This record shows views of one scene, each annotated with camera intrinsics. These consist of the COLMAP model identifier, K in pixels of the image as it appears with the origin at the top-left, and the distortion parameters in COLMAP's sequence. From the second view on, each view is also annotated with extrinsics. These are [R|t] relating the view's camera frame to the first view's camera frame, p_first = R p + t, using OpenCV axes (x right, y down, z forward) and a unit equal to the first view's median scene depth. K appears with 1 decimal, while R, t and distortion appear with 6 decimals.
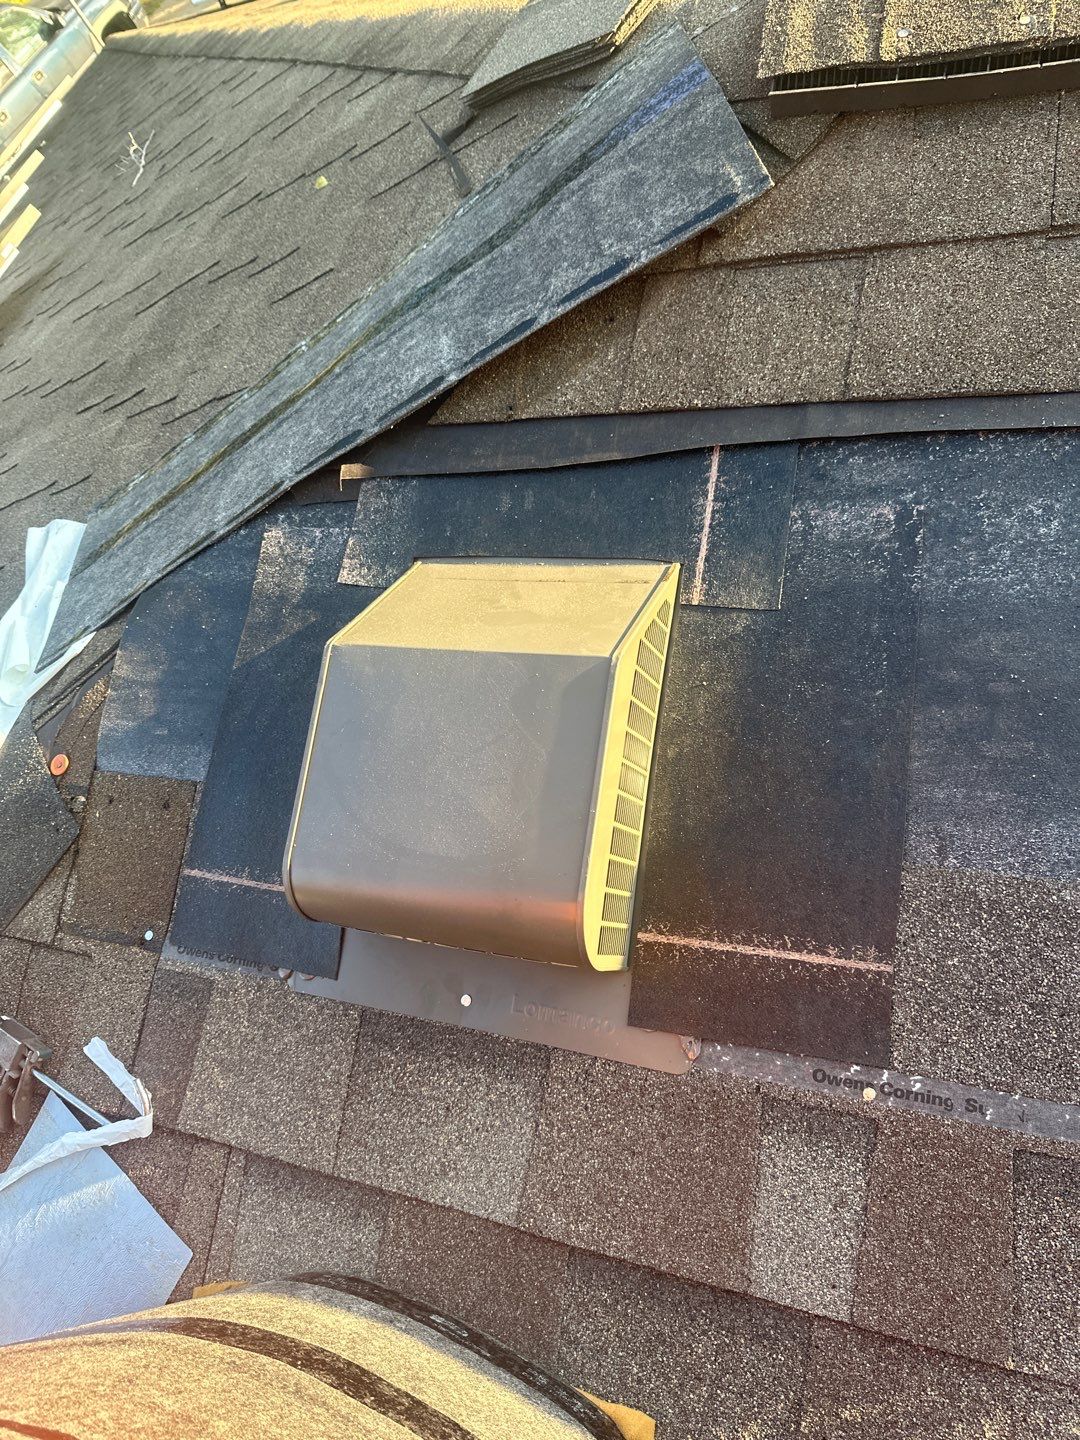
lens RADIAL K [[1007.5, 0, 550.8], [0, 1007.5, 706.2], [0, 0, 1]] dist [0.018536, -0.028042]
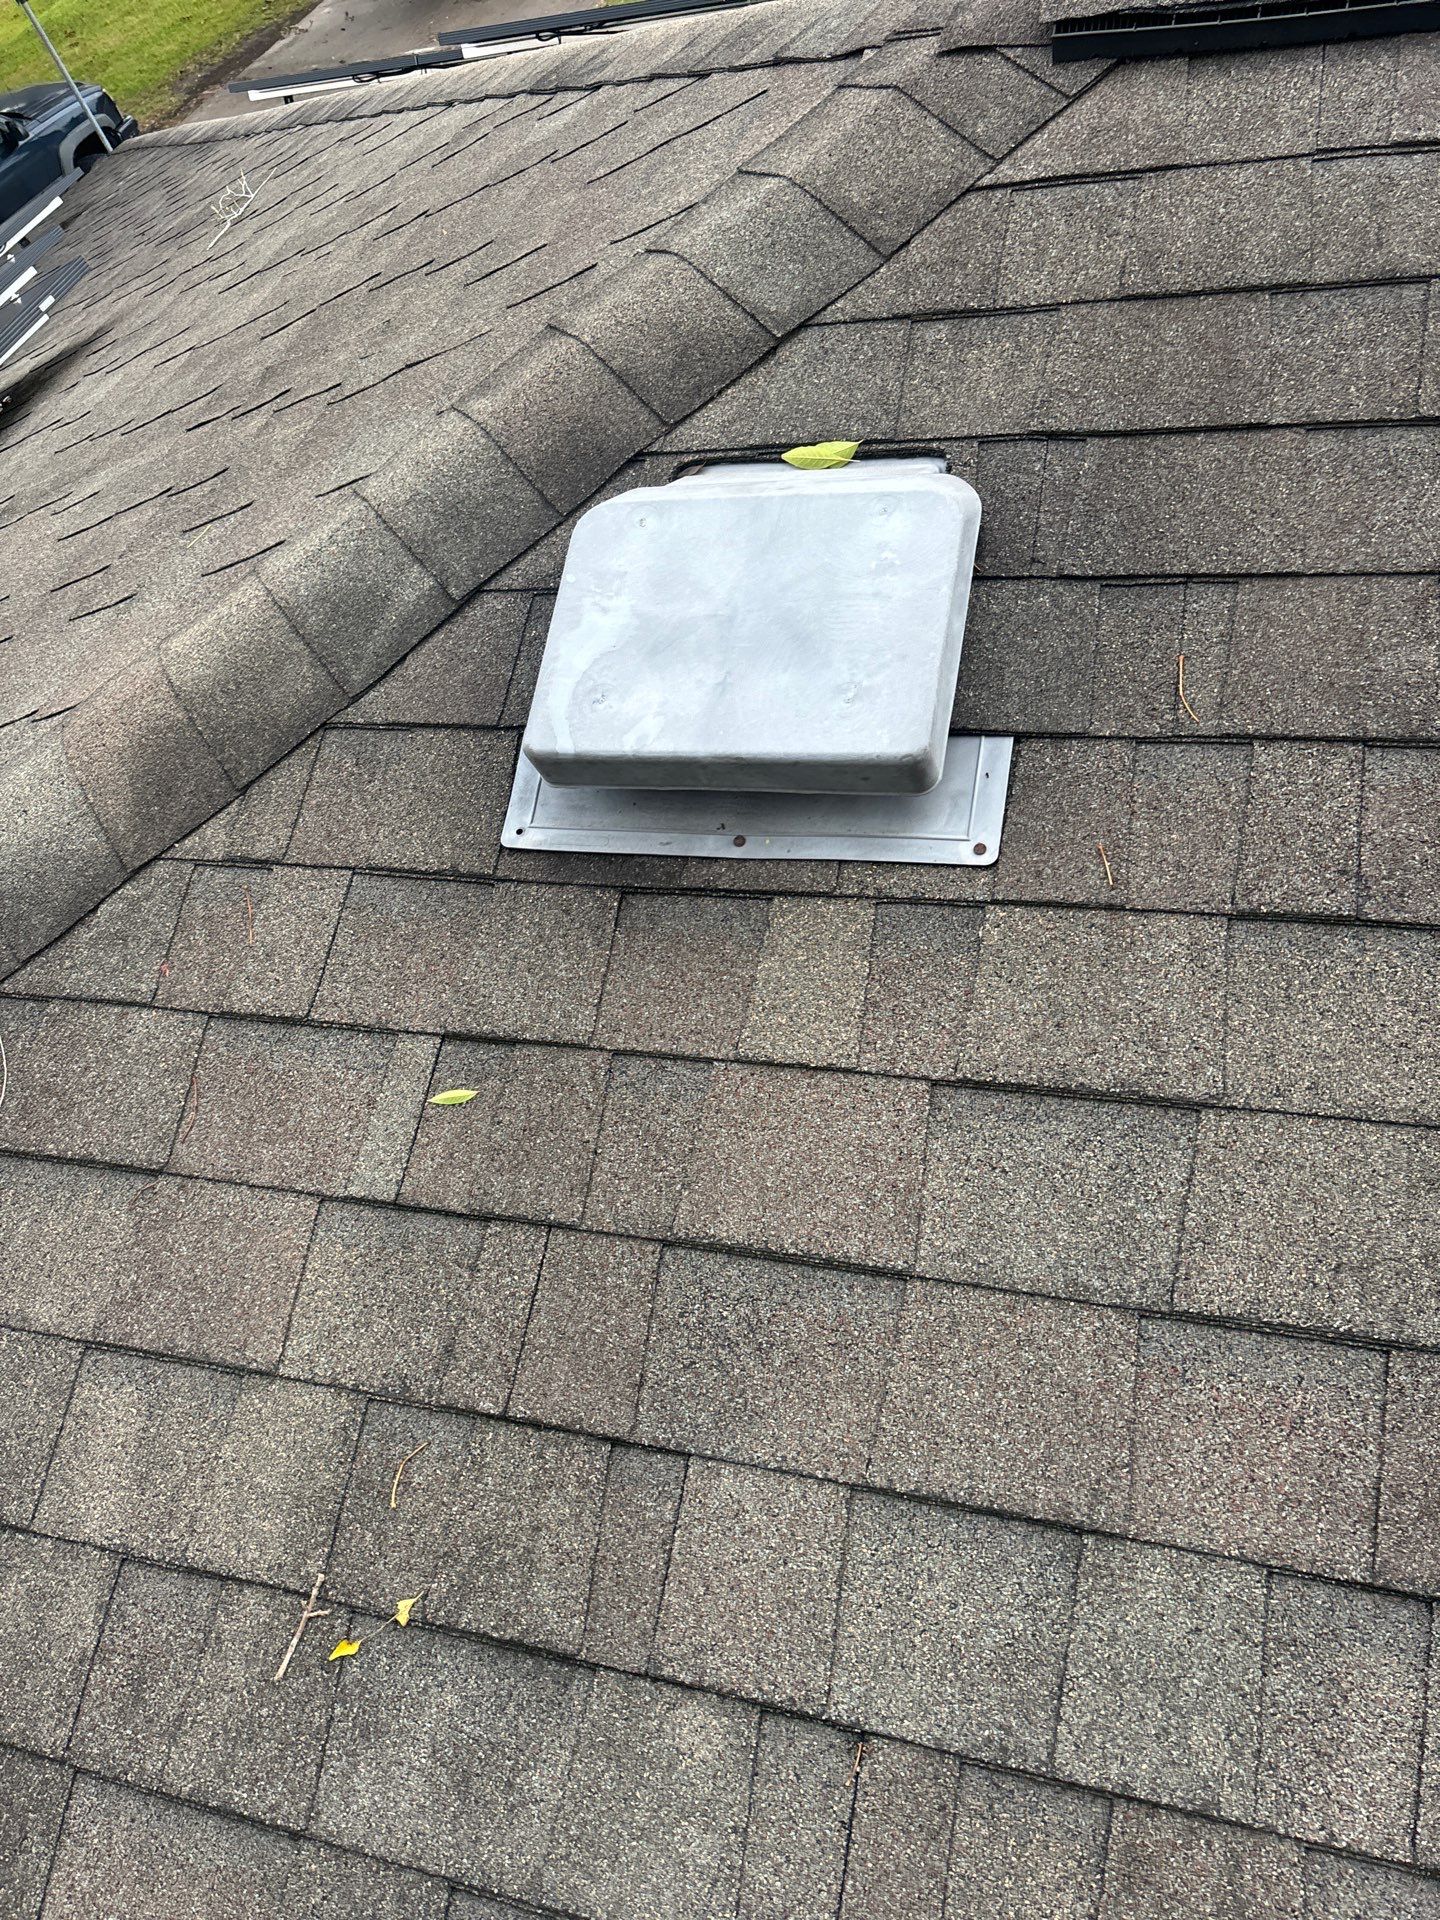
lens RADIAL K [[1442.9, 0, 723.2], [0, 1442.9, 951.9], [0, 0, 1]] dist [0.032977, -0.041043]
pose [[0.996171, 0.058932, 0.064585, -0.161800], [-0.049989, 0.989953, -0.132268, 0.554763], [-0.071731, 0.128532, 0.989108, -0.329816]]
